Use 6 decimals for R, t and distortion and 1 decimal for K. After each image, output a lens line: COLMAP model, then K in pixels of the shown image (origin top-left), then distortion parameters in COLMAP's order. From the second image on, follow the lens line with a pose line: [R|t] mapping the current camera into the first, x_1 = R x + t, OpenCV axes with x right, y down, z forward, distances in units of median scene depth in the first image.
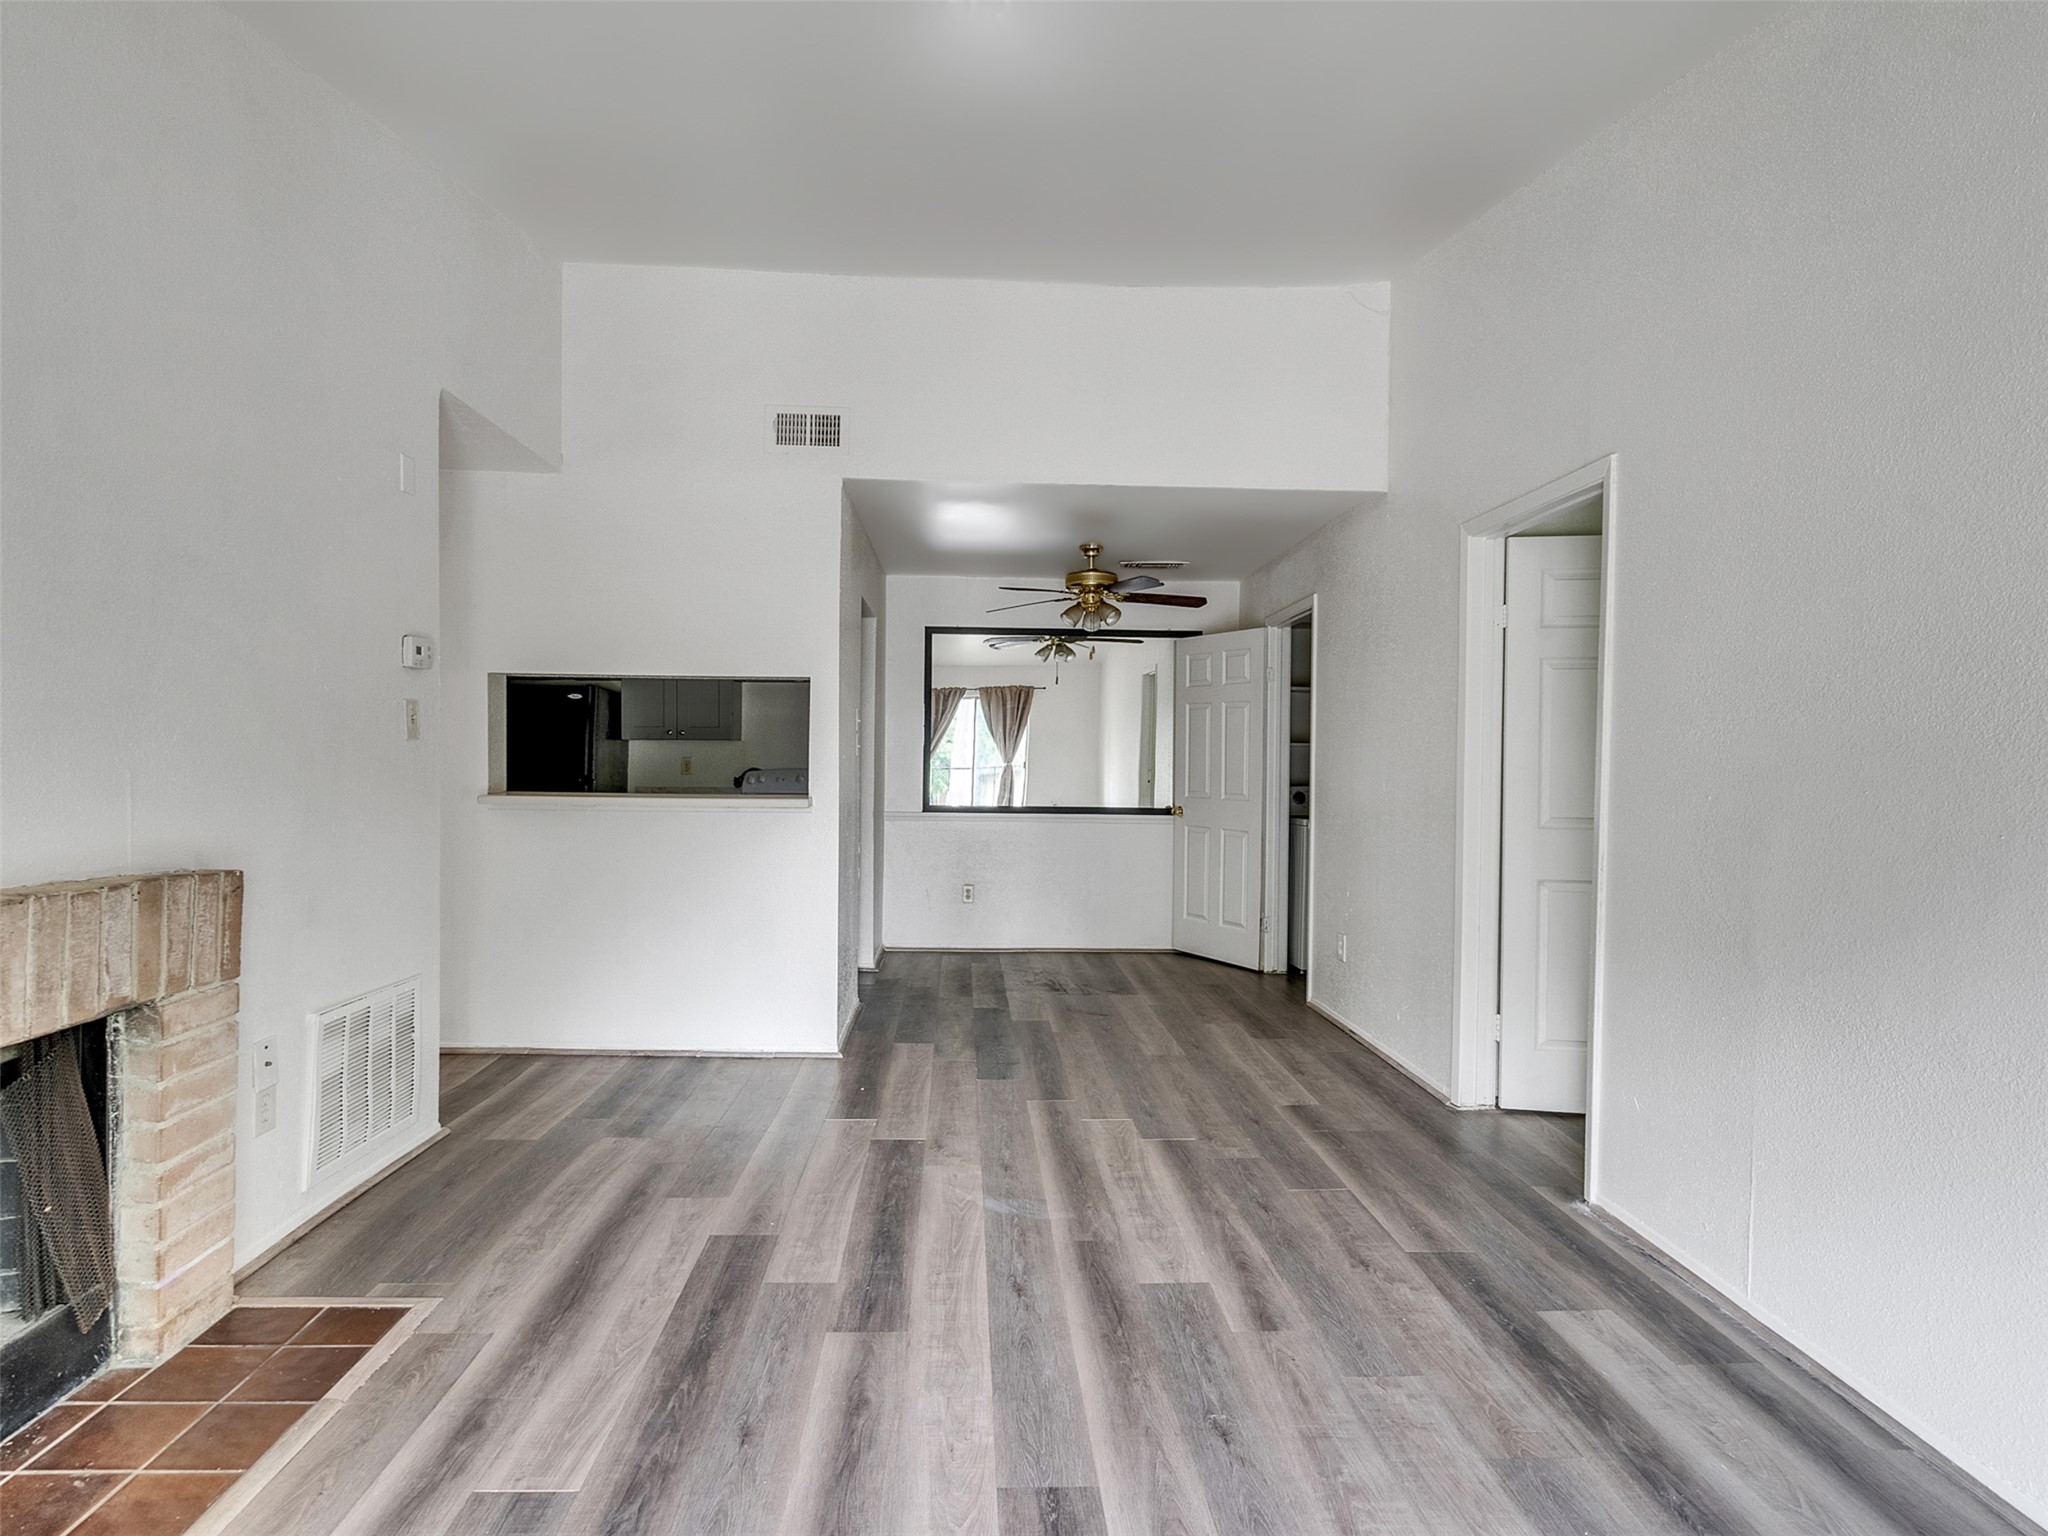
lens RADIAL K [[1060.2, 0, 1001.1], [0, 1060.2, 762.4], [0, 0, 1]] dist [-0.006000, 0.002993]
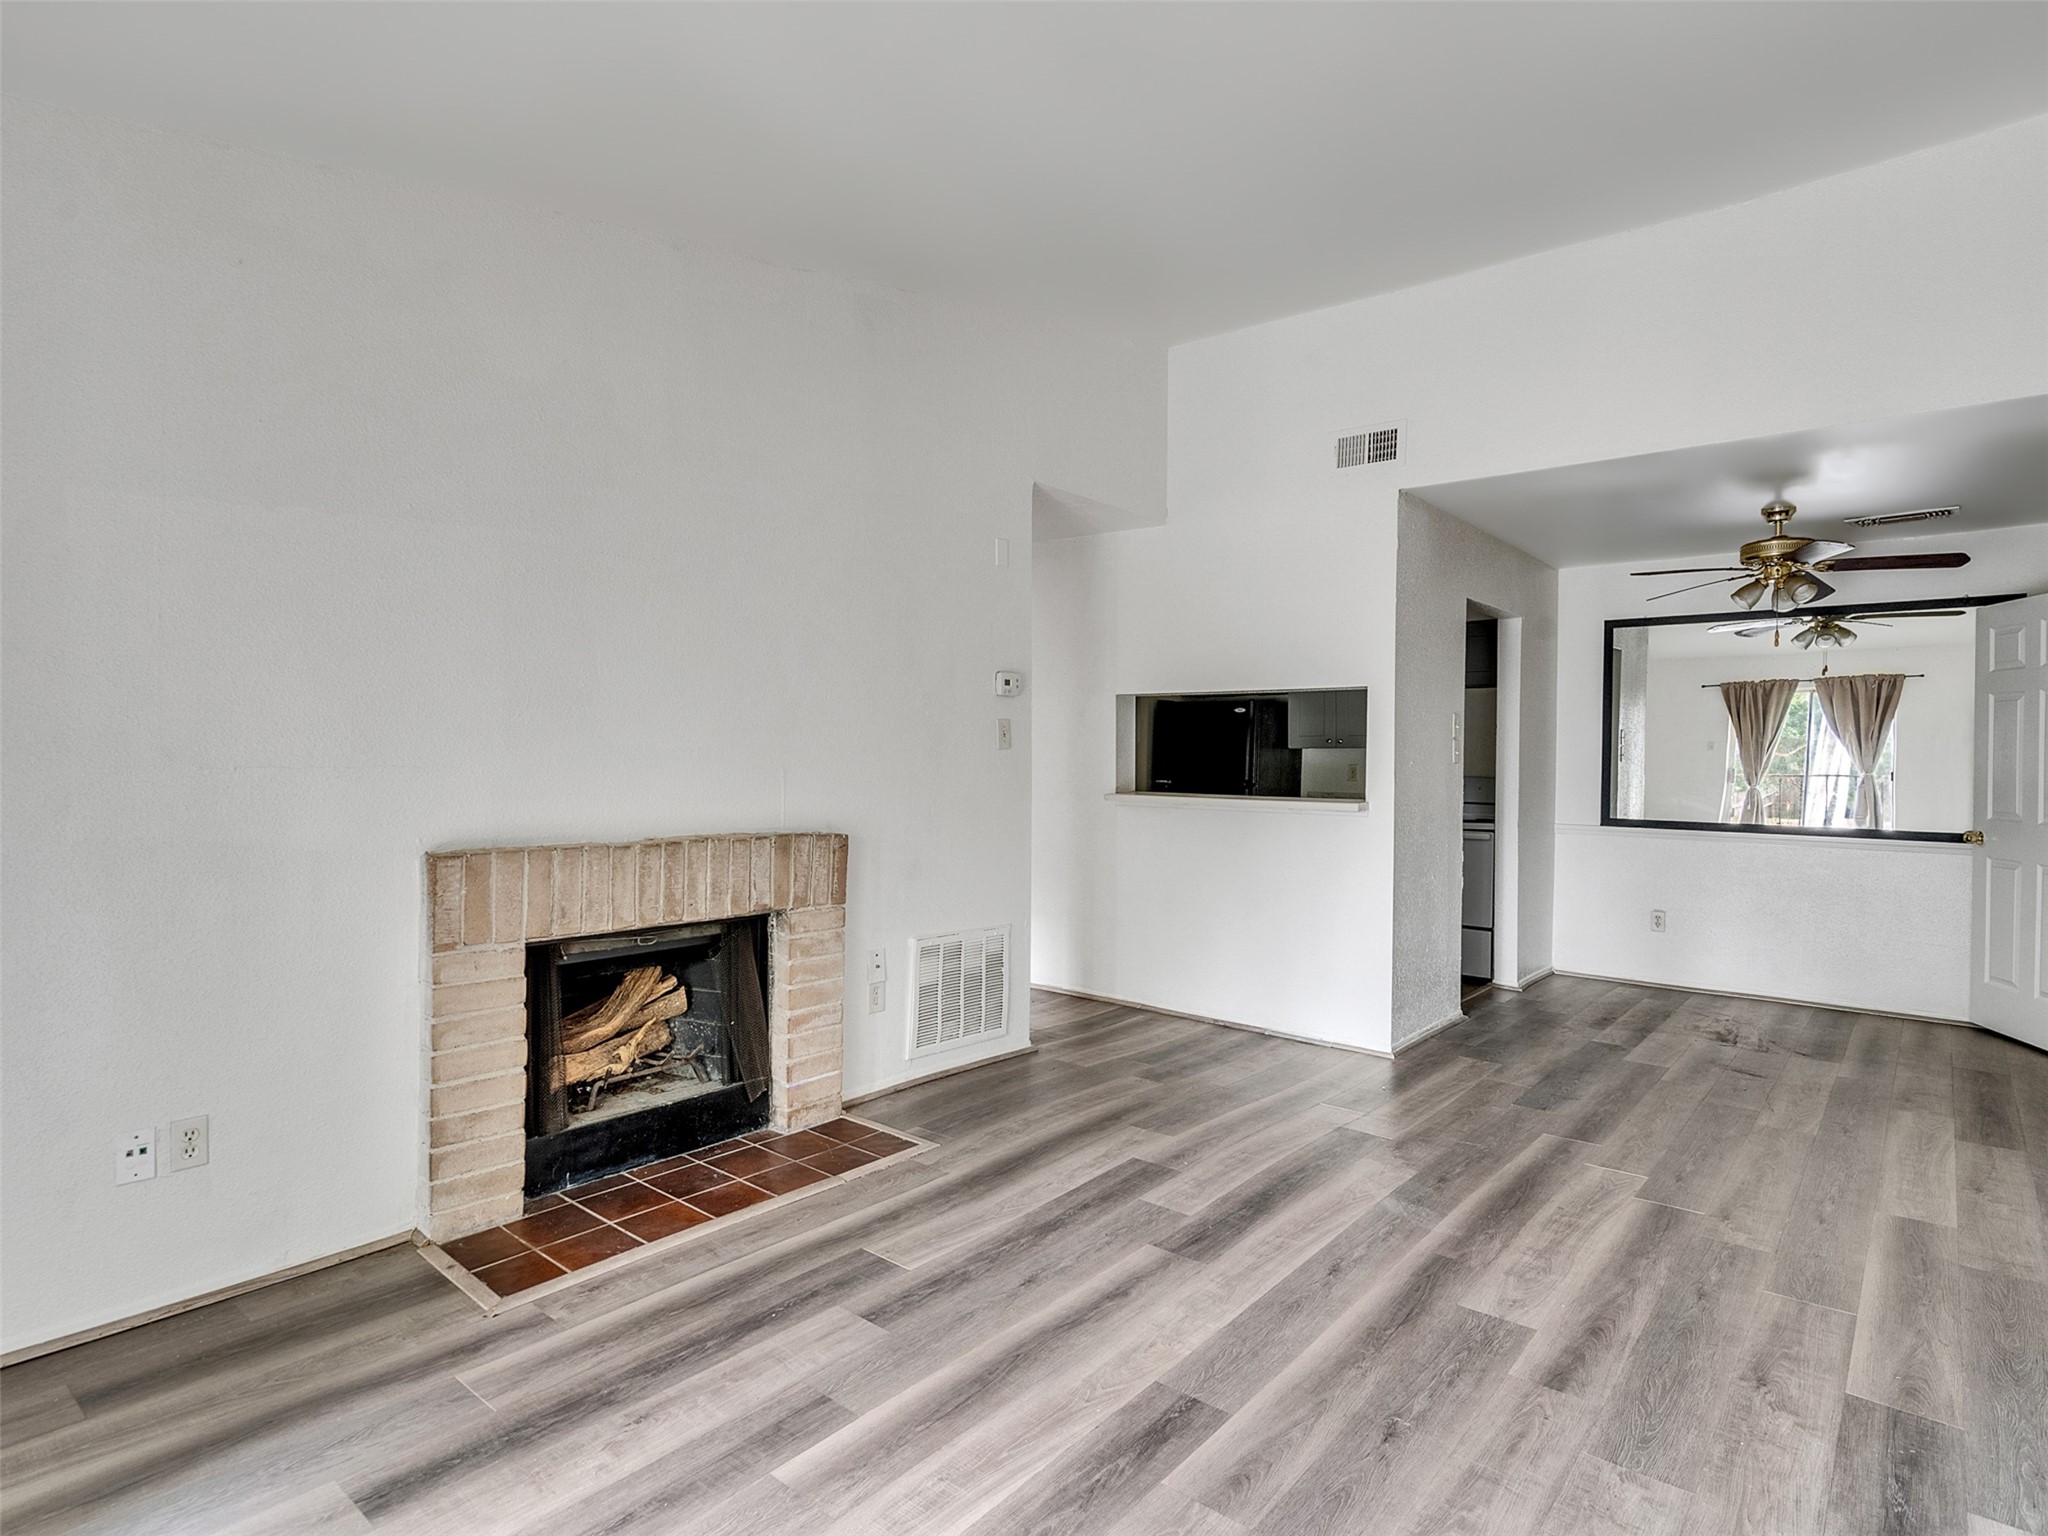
lens RADIAL K [[1060.2, 0, 1038.9], [0, 1060.2, 754.3], [0, 0, 1]] dist [-0.006000, 0.002993]
pose [[0.755798, -0.004682, -0.654788, 0.371677], [-0.005706, 0.999889, -0.013736, 0.003256], [0.654780, 0.014118, 0.755688, 0.008407]]
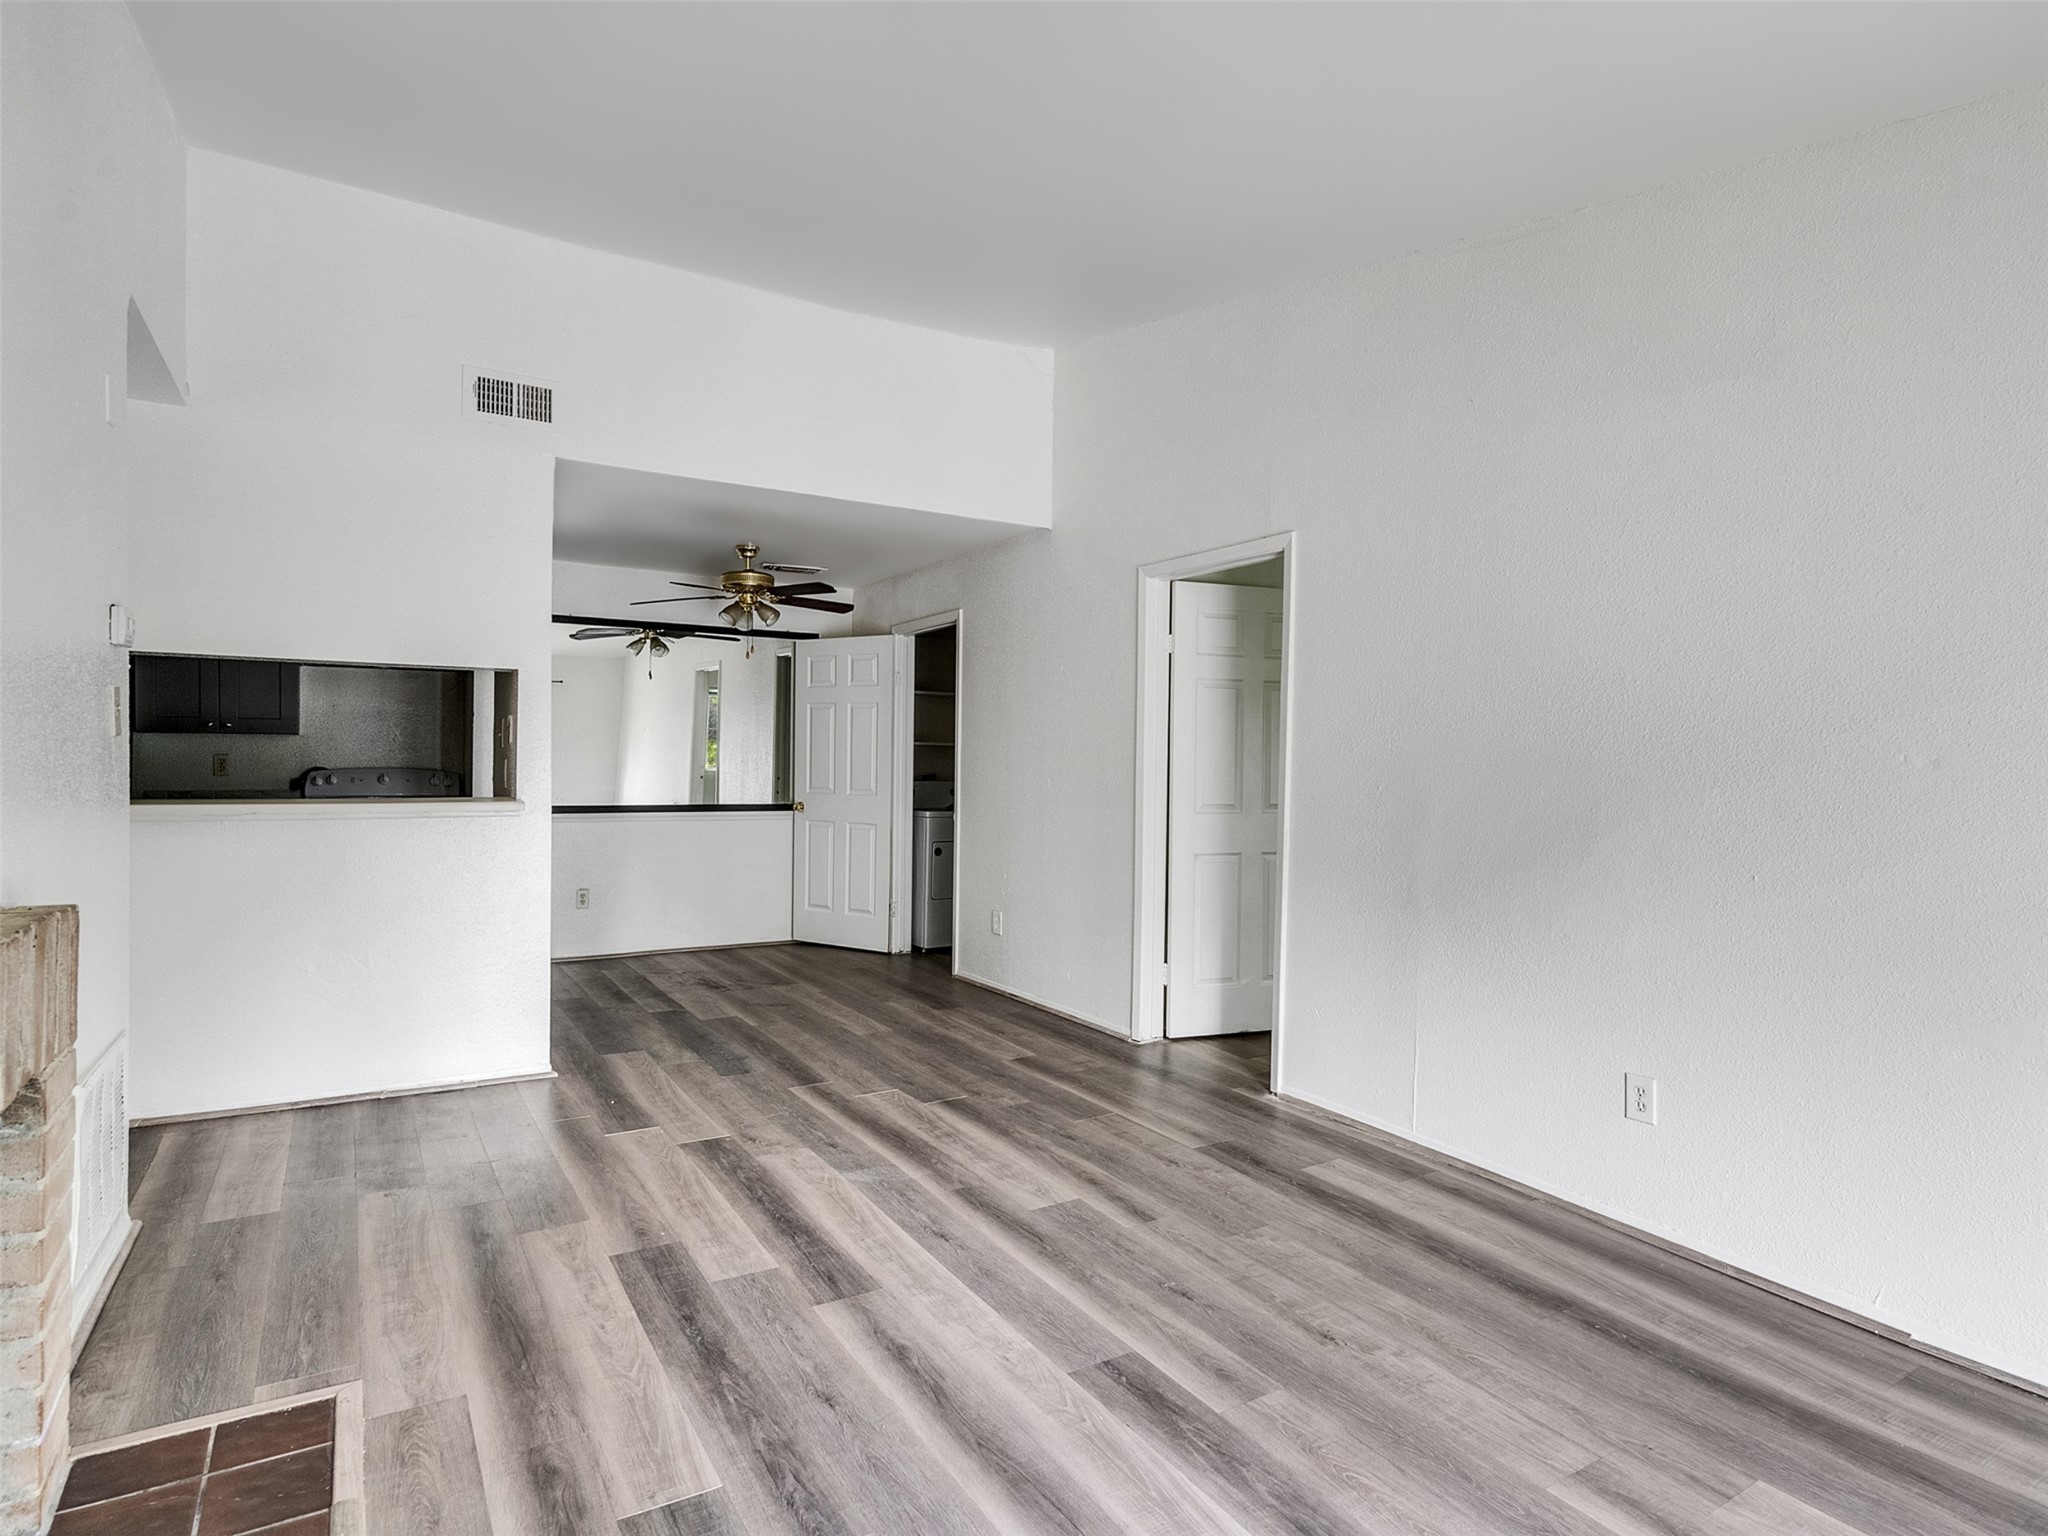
lens RADIAL K [[1060.2, 0, 988.0], [0, 1060.2, 759.7], [0, 0, 1]] dist [-0.006000, 0.002993]
pose [[0.886161, -0.002024, 0.463373, -0.351713], [0.000828, 0.999996, 0.002784, -0.005946], [-0.463377, -0.002083, 0.886159, -0.009108]]
